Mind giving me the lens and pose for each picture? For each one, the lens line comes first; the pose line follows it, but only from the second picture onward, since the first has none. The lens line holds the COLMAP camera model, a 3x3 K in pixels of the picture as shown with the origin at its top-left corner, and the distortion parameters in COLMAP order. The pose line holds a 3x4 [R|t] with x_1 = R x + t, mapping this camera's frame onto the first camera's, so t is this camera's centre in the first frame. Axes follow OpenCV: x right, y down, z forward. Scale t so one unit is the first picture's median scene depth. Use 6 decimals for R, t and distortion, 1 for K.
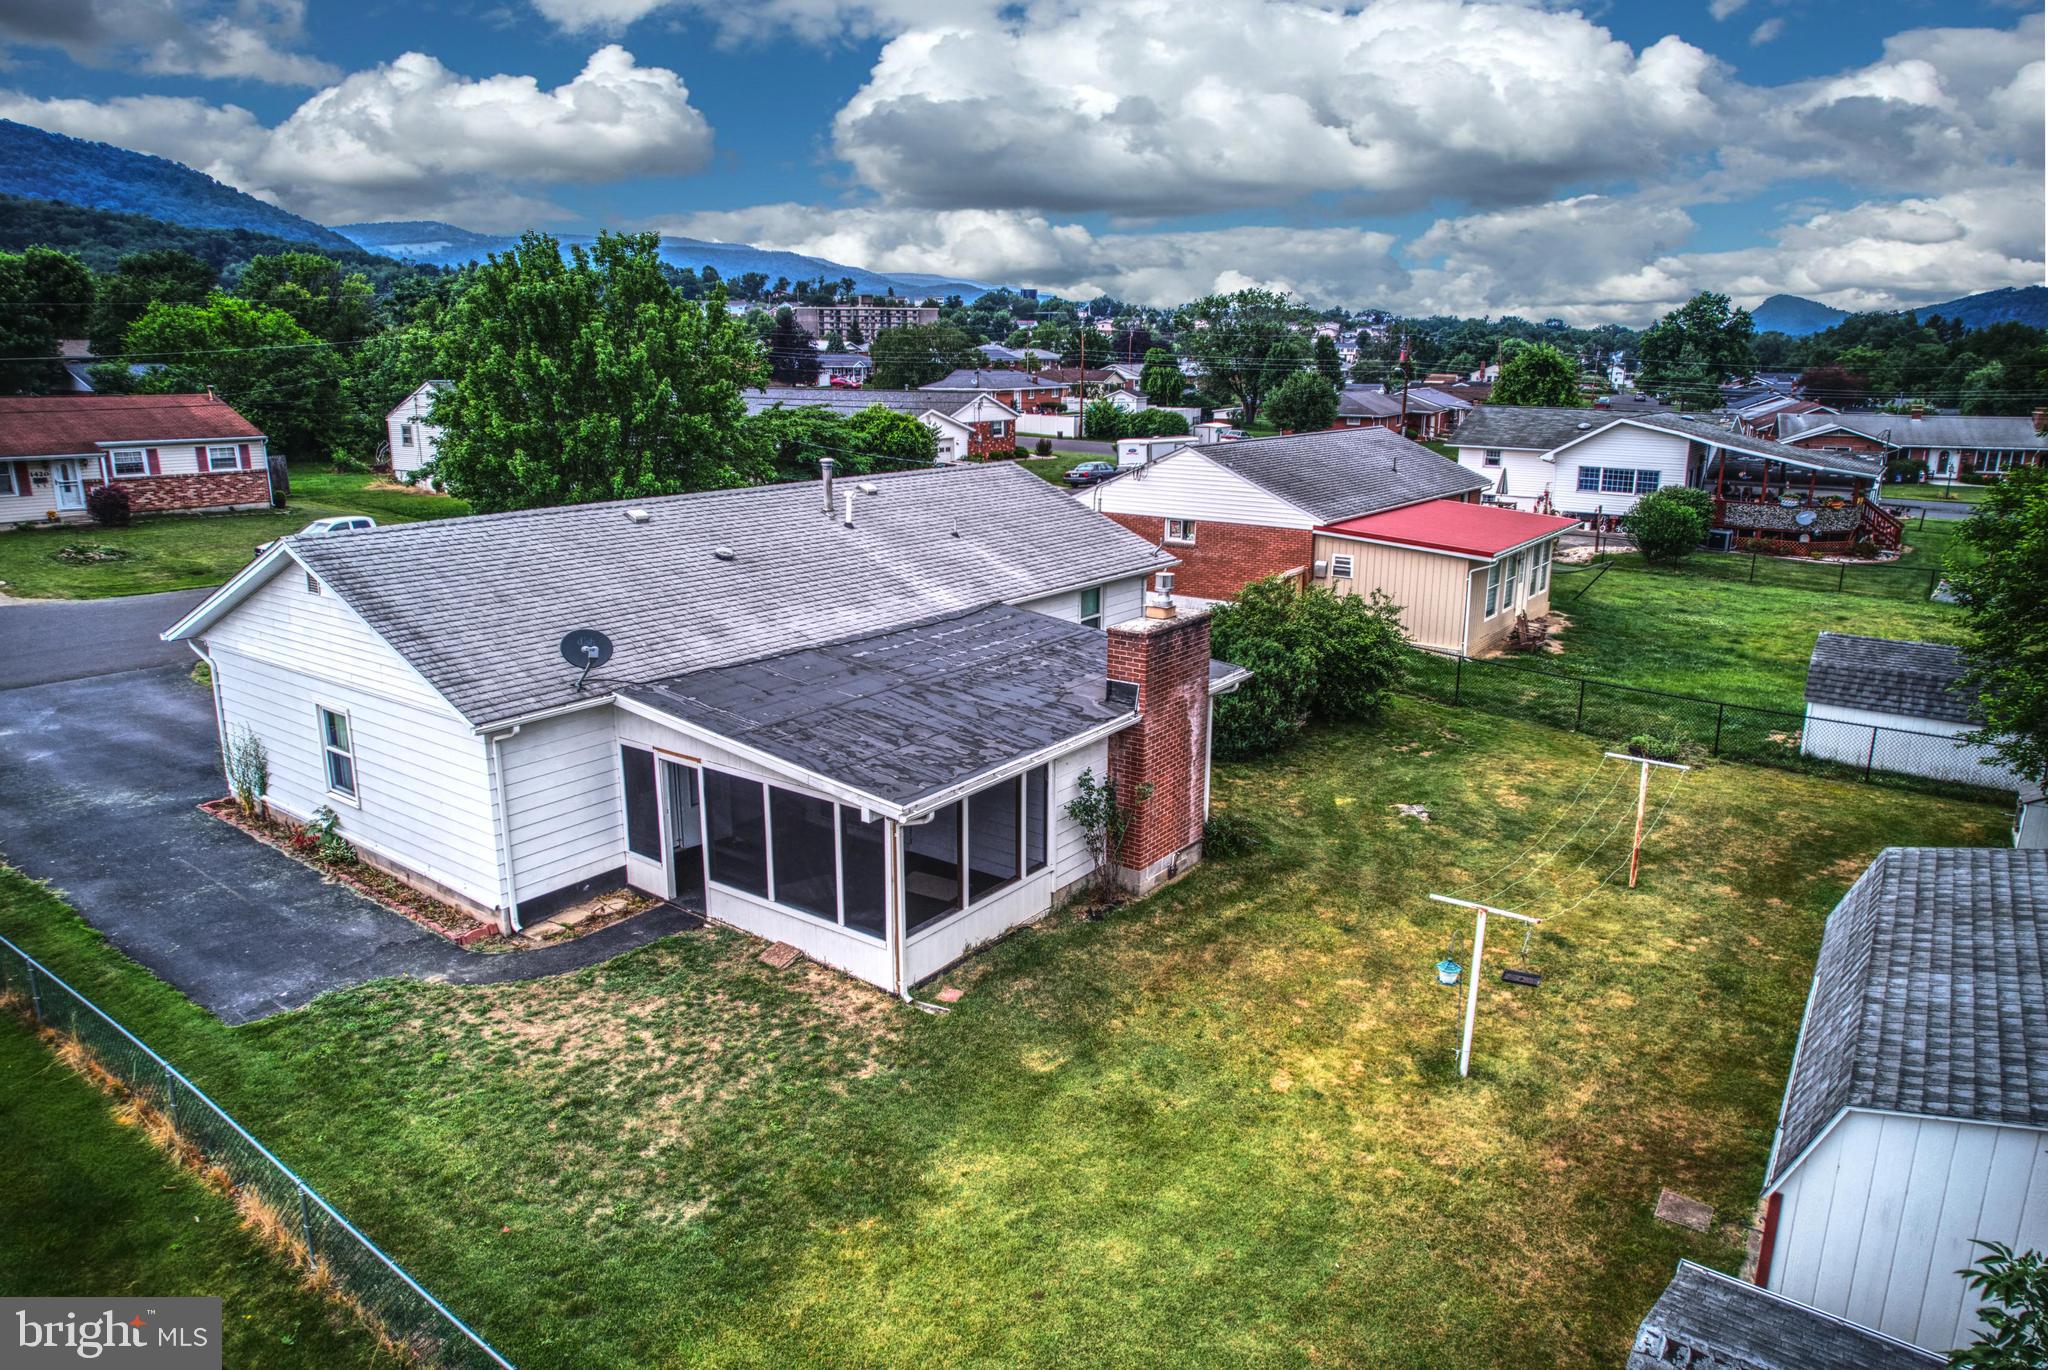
lens RADIAL K [[1315.2, 0, 1024.0], [0, 1315.2, 685.0], [0, 0, 1]] dist [-0.071130, 0.060824]
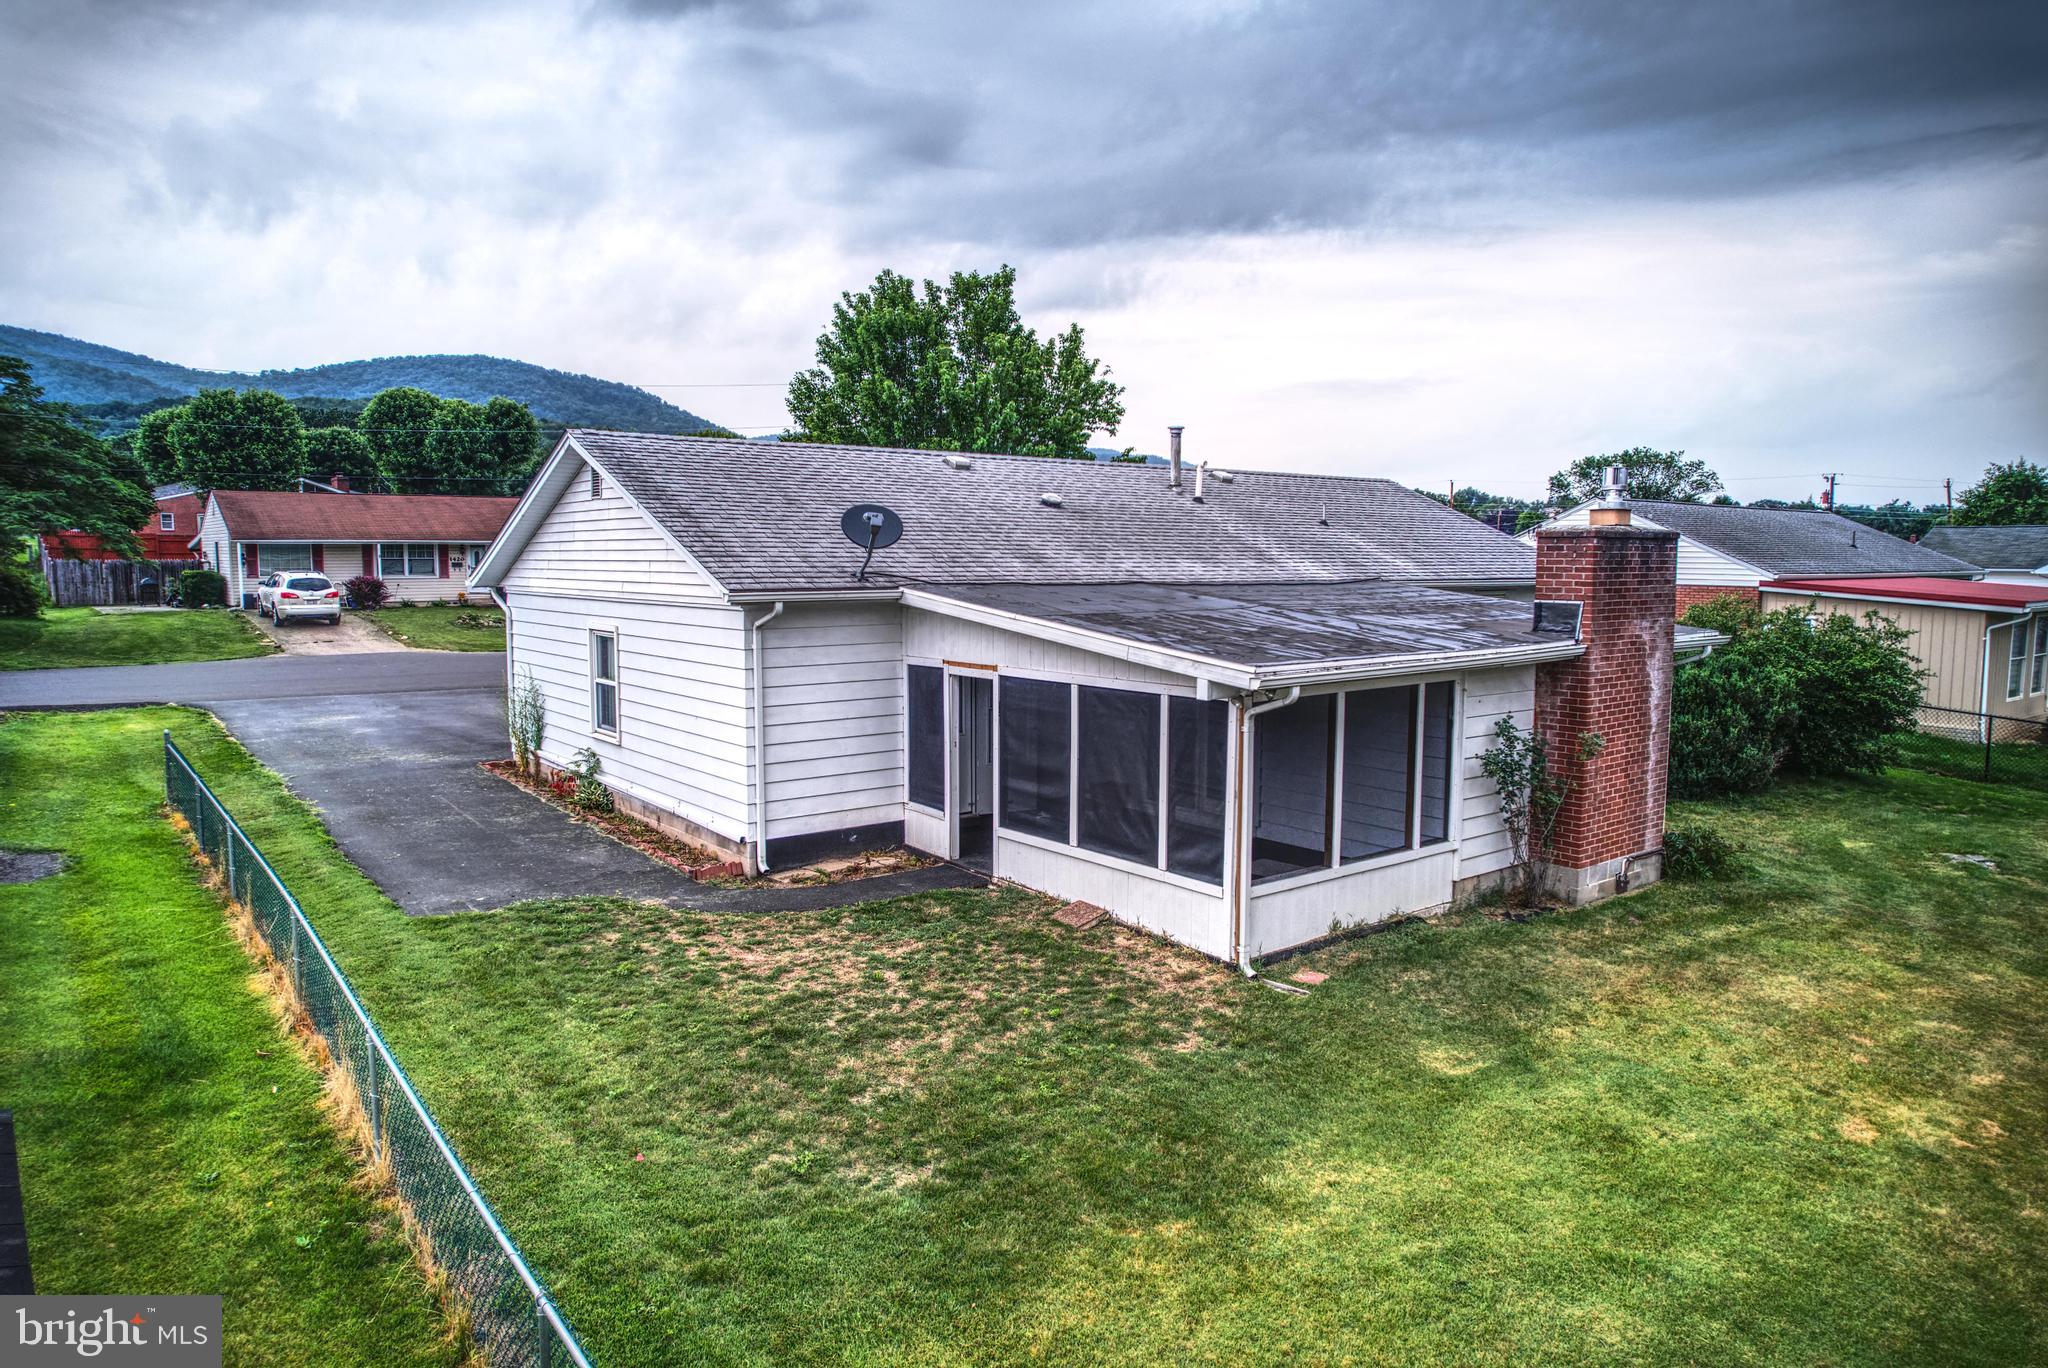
lens RADIAL K [[1315.2, 0, 1024.0], [0, 1315.2, 684.0], [0, 0, 1]] dist [-0.071130, 0.060824]
pose [[0.964560, 0.024764, -0.262699, -0.024397], [-0.061938, 0.989018, -0.134188, 0.185777], [0.256491, 0.145704, 0.955501, 0.266246]]
